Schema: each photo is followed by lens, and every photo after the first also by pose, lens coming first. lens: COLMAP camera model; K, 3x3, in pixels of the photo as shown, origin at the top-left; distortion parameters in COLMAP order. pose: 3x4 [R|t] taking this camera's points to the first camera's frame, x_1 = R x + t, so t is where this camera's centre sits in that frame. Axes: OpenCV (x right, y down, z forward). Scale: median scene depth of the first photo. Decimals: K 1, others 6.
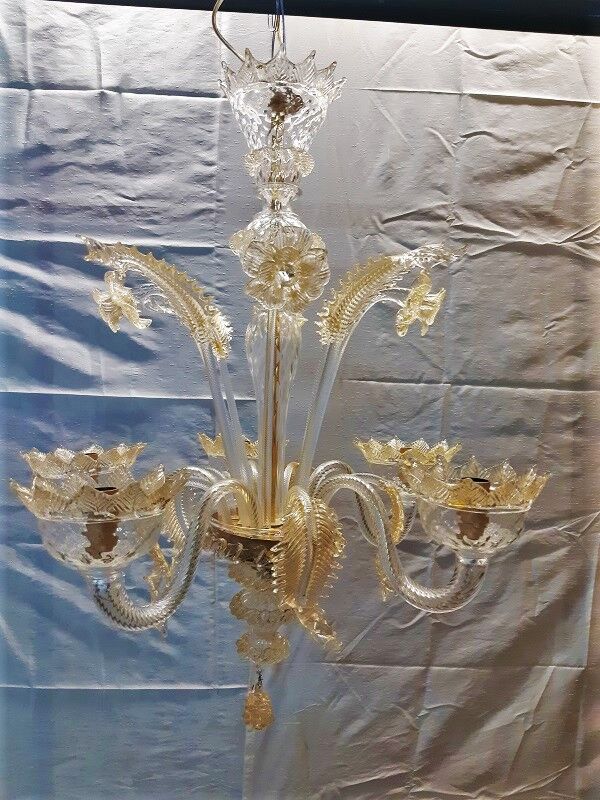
lens RADIAL K [[600.9, 0, 293.9], [0, 600.9, 392.2], [0, 0, 1]] dist [0.045276, -0.091842]
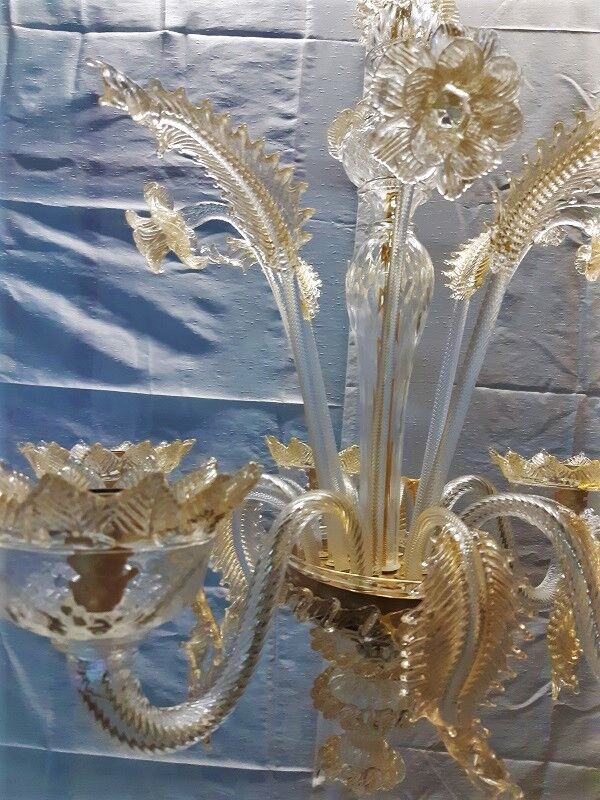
lens RADIAL K [[600.9, 0, 293.9], [0, 600.9, 392.2], [0, 0, 1]] dist [0.045276, -0.091842]
pose [[0.994936, 0.029852, -0.095974, -0.042850], [-0.035130, 0.997935, -0.053779, 0.042160], [0.094170, 0.056878, 0.993930, 0.207686]]
